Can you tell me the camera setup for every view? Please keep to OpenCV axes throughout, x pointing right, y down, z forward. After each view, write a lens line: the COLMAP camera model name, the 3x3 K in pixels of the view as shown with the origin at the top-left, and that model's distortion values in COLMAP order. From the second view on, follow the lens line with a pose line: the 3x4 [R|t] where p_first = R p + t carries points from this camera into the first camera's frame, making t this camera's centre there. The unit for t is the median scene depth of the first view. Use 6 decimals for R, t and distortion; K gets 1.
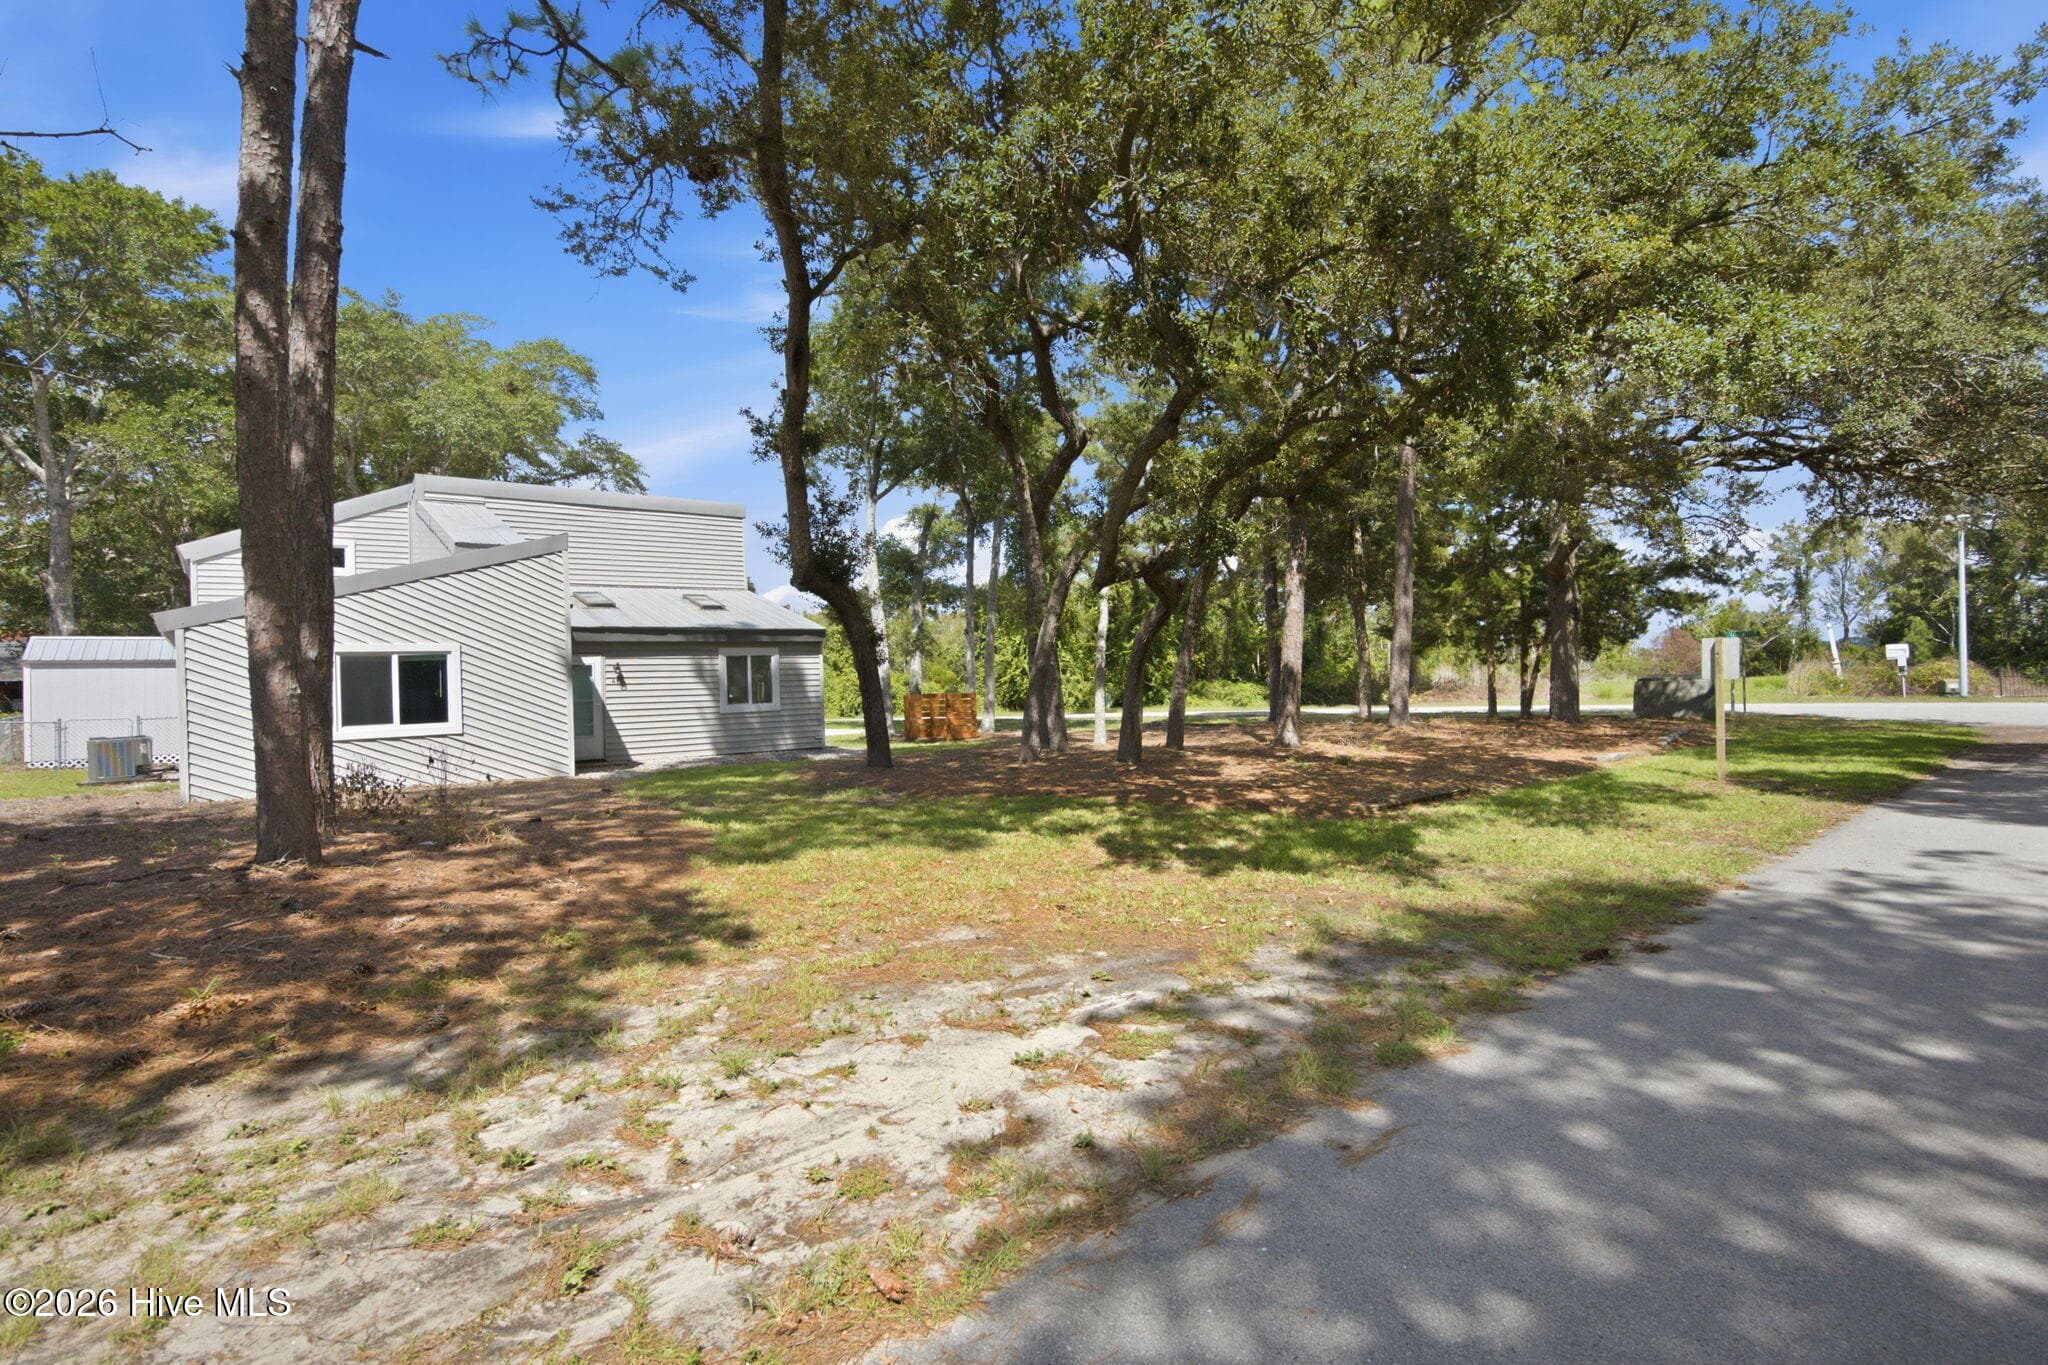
lens RADIAL K [[999.0, 0, 1018.4], [0, 999.0, 690.2], [0, 0, 1]] dist [-0.011324, 0.000053]
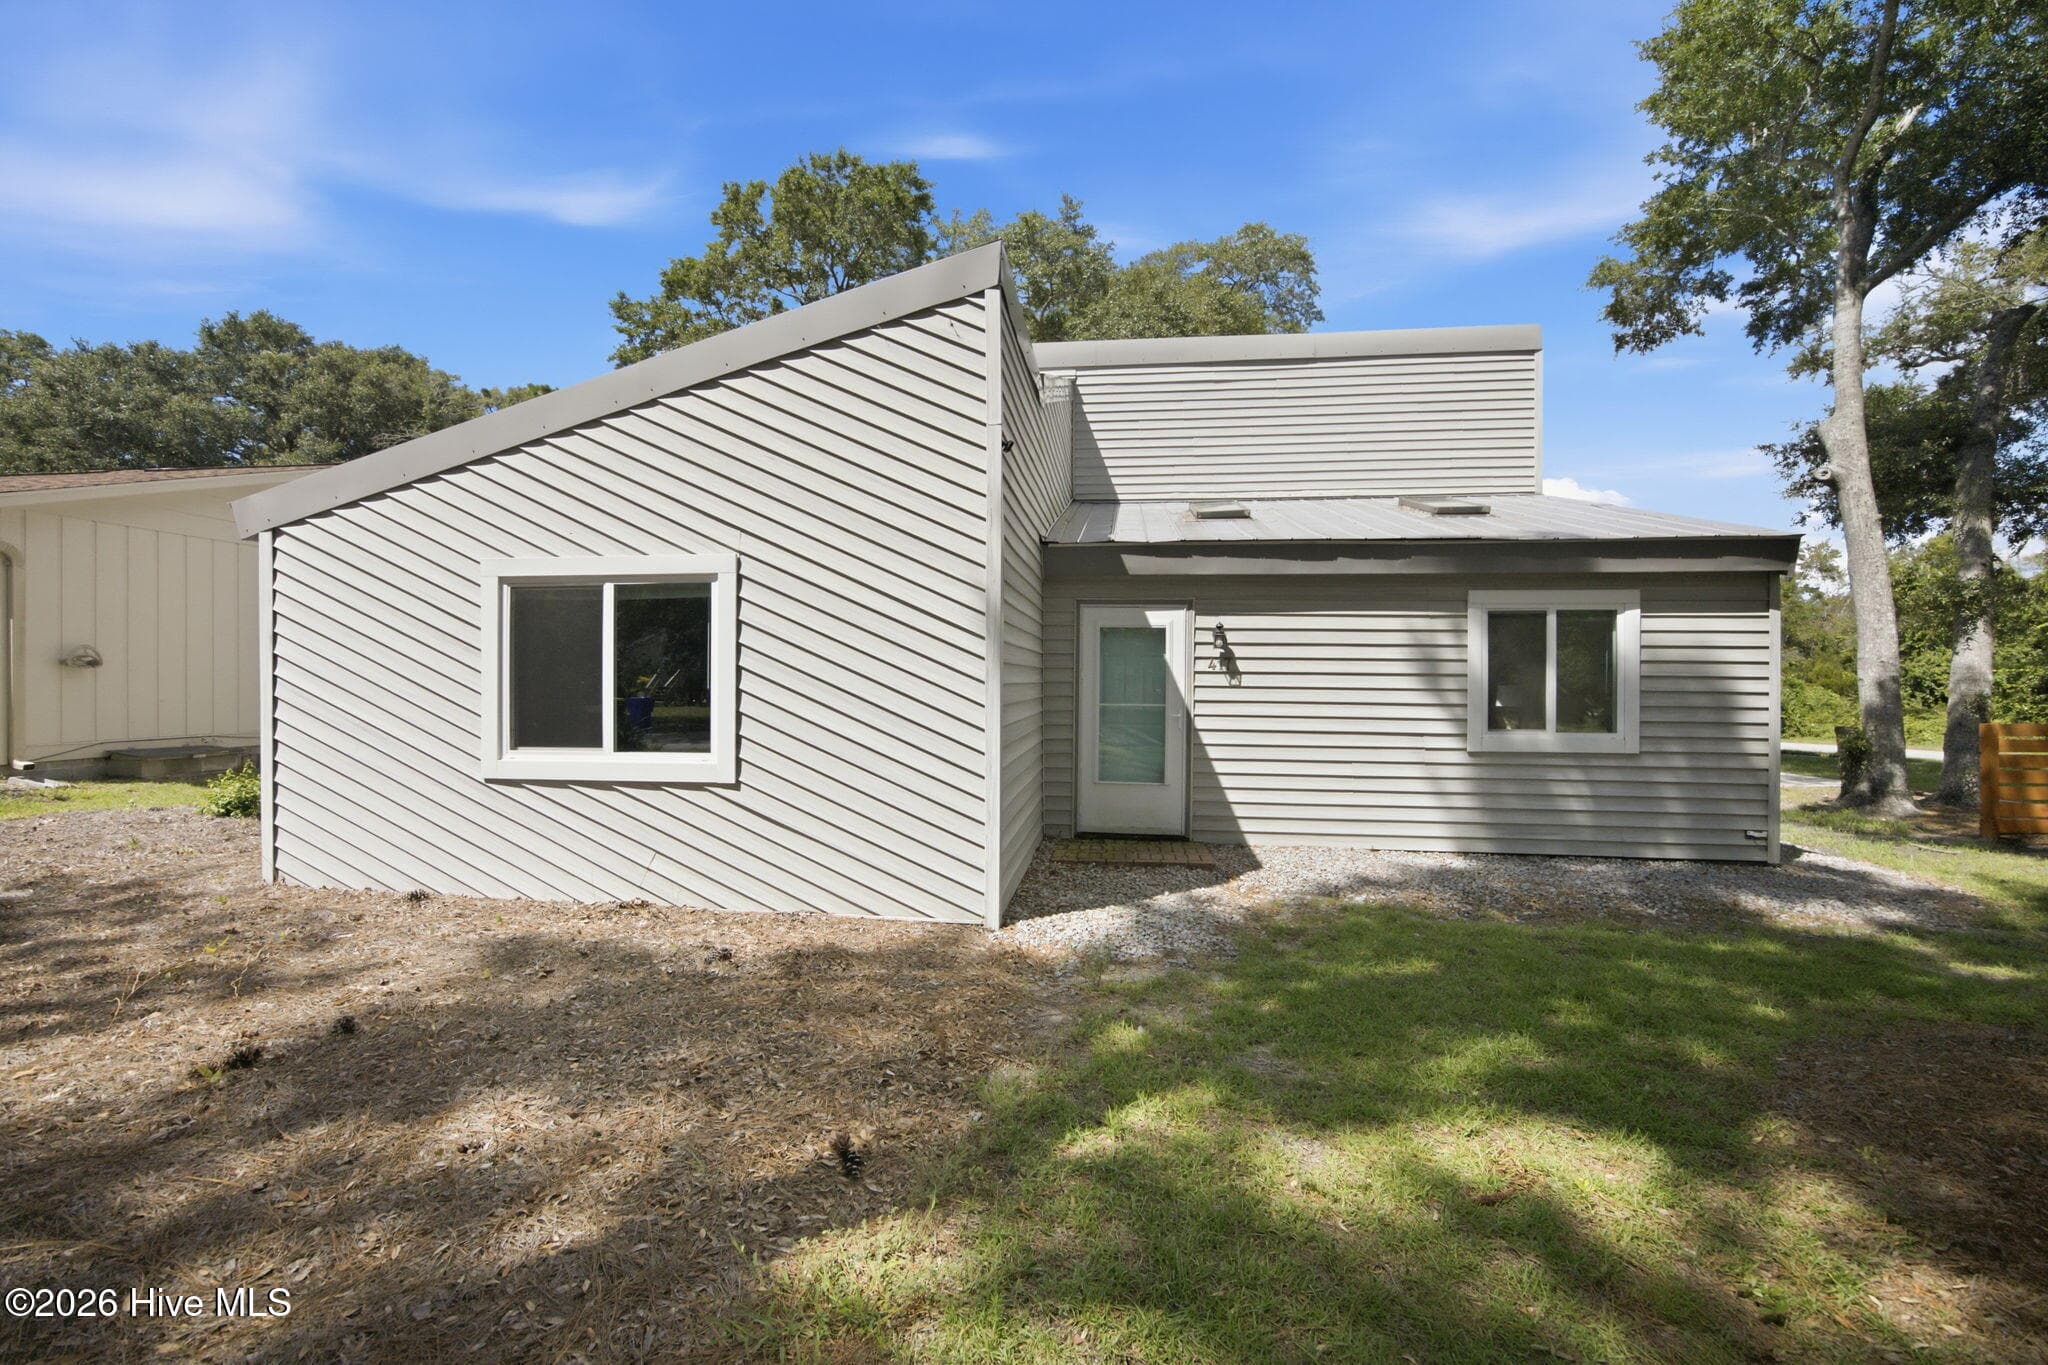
lens RADIAL K [[828.9, 0, 1028.0], [0, 828.9, 678.2], [0, 0, 1]] dist [-0.001328, 0.000319]
pose [[0.698189, 0.031461, -0.715222, -0.197284], [-0.034036, 0.999363, 0.010734, -0.004482], [0.715104, 0.016848, 0.698815, 0.681553]]
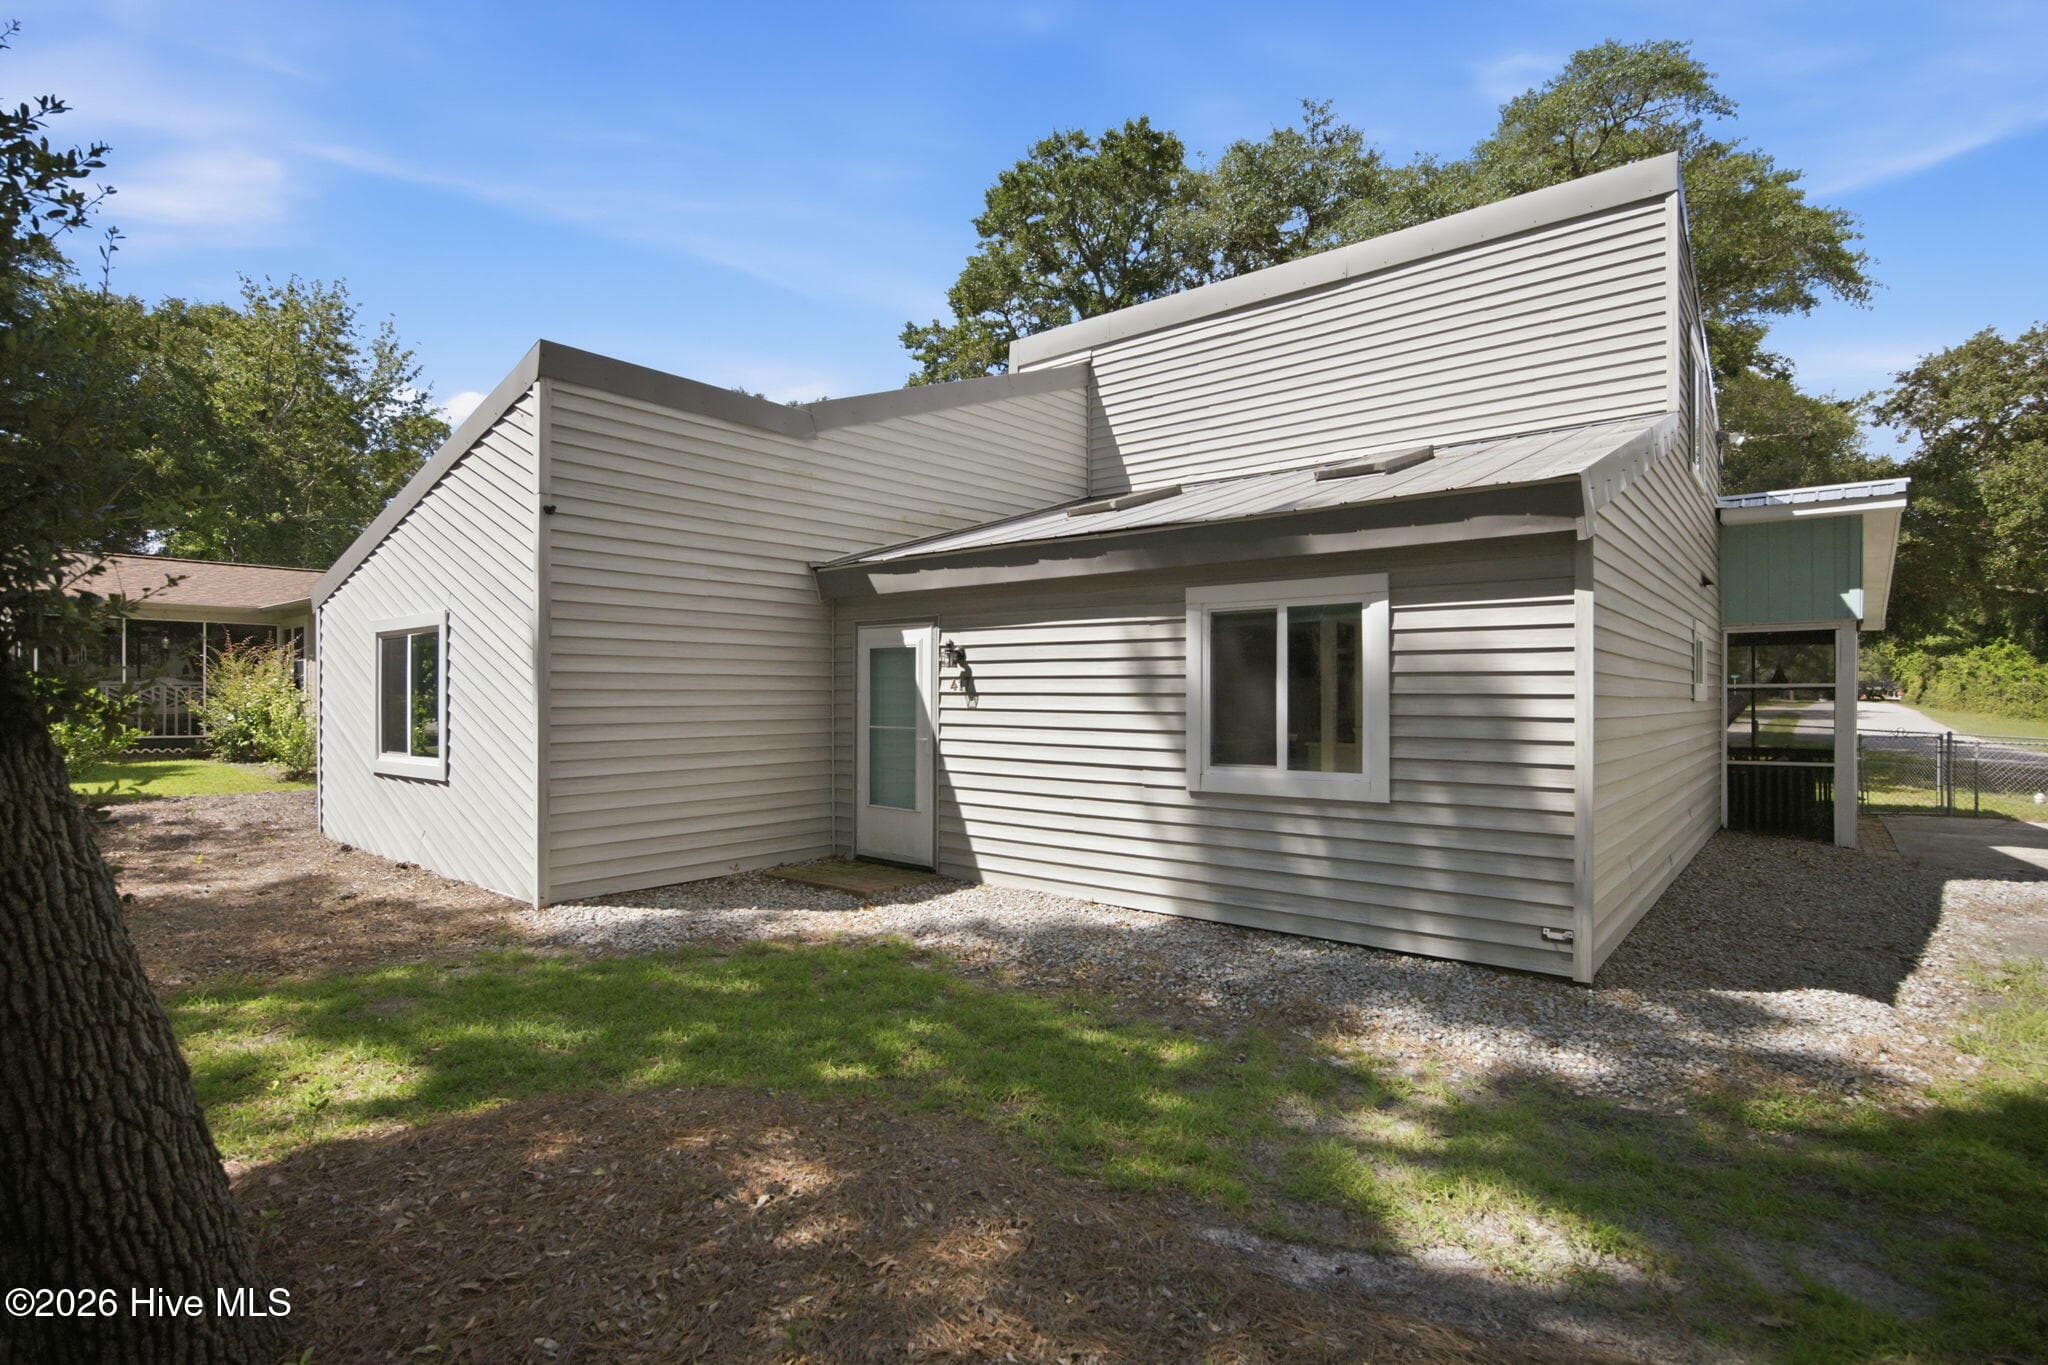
lens RADIAL K [[999.0, 0, 1018.4], [0, 999.0, 690.2], [0, 0, 1]] dist [-0.011324, 0.000053]
pose [[0.207460, 0.020532, -0.978028, 0.005583], [-0.017797, 0.999693, 0.017212, -0.014895], [0.978082, 0.013835, 0.207762, 0.942648]]
